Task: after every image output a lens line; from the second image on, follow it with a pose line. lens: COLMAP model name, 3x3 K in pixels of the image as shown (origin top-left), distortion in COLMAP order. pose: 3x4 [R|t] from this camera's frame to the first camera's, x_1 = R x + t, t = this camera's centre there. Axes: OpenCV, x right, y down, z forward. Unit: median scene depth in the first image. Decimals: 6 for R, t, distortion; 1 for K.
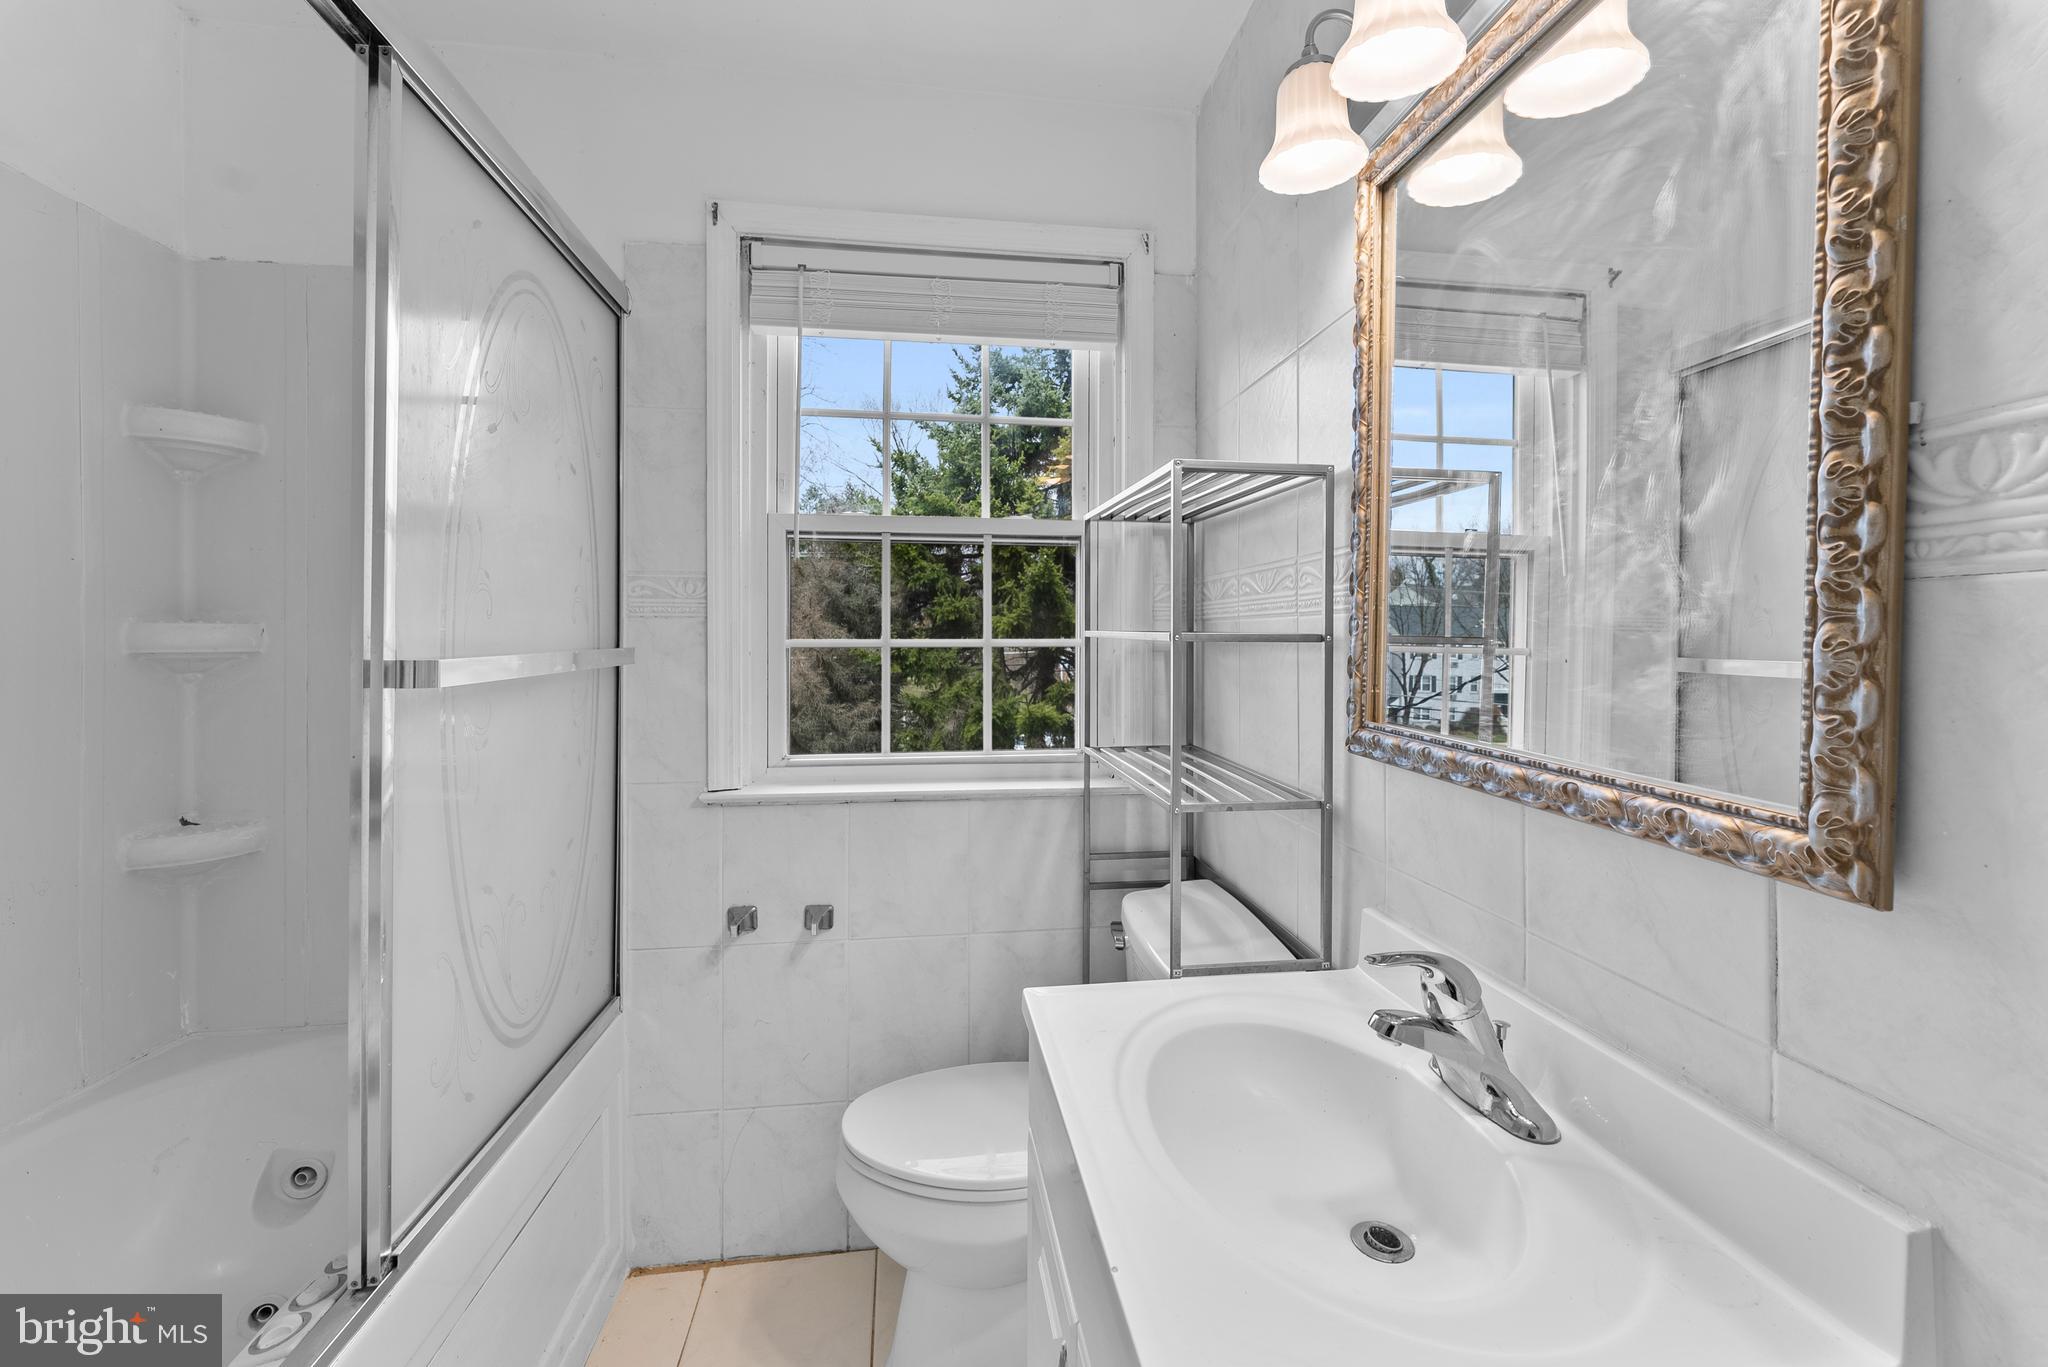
lens RADIAL K [[835.3, 0, 1021.3], [0, 835.3, 623.6], [0, 0, 1]] dist [0.001552, 0.000128]
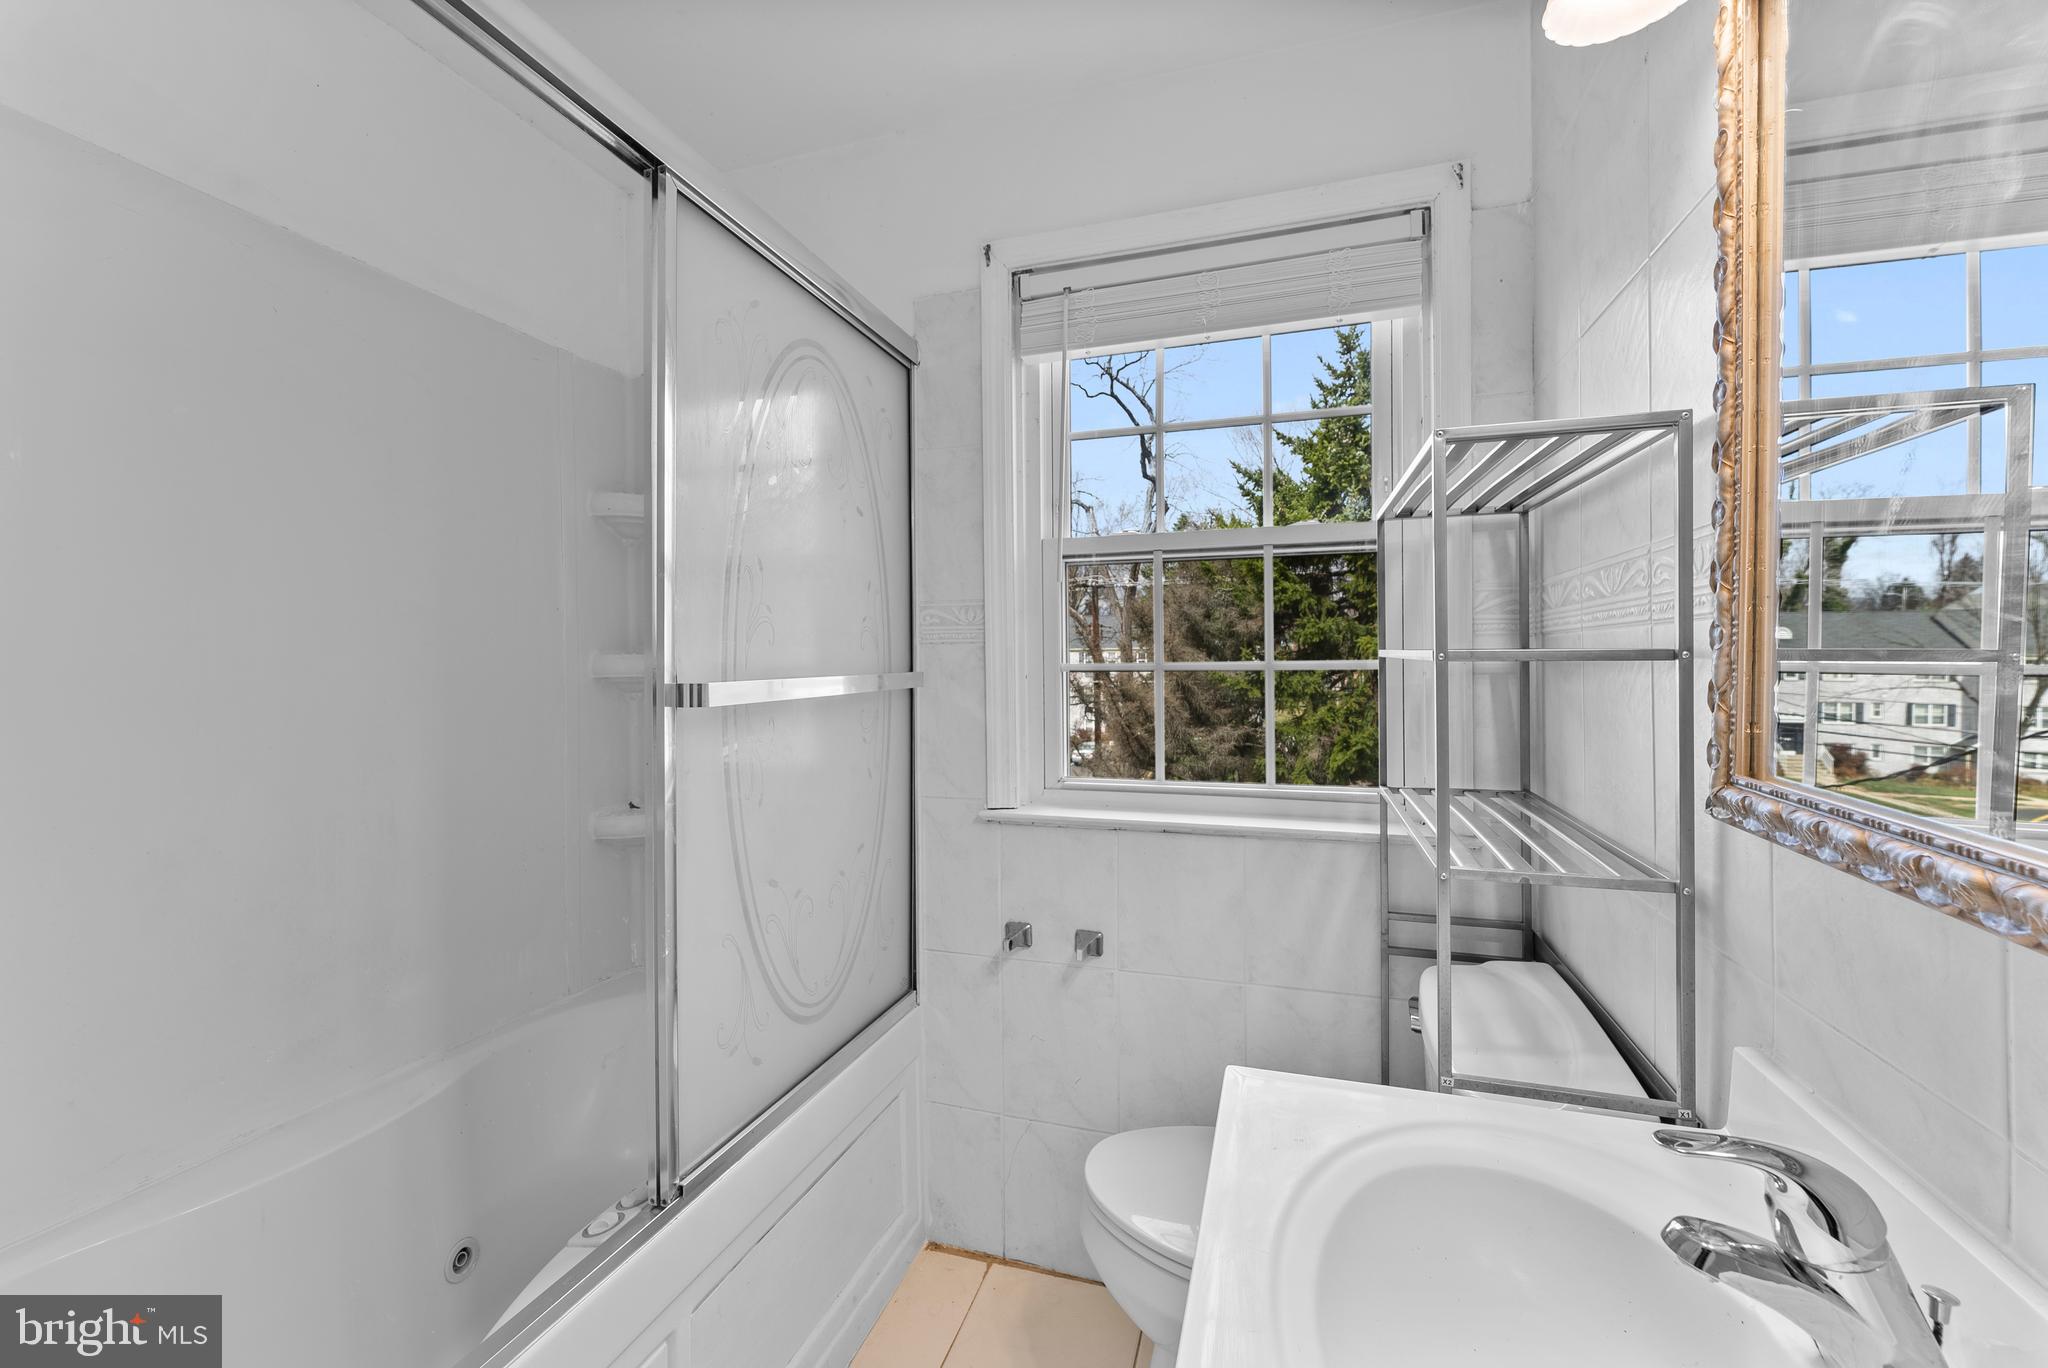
lens RADIAL K [[822.0, 0, 1026.4], [0, 822.0, 655.1], [0, 0, 1]] dist [0.001832, 0.000299]
pose [[0.904692, -0.012656, -0.425878, 0.114817], [0.016367, 0.999853, 0.005056, 0.003869], [0.425752, -0.011544, 0.904766, 0.093454]]
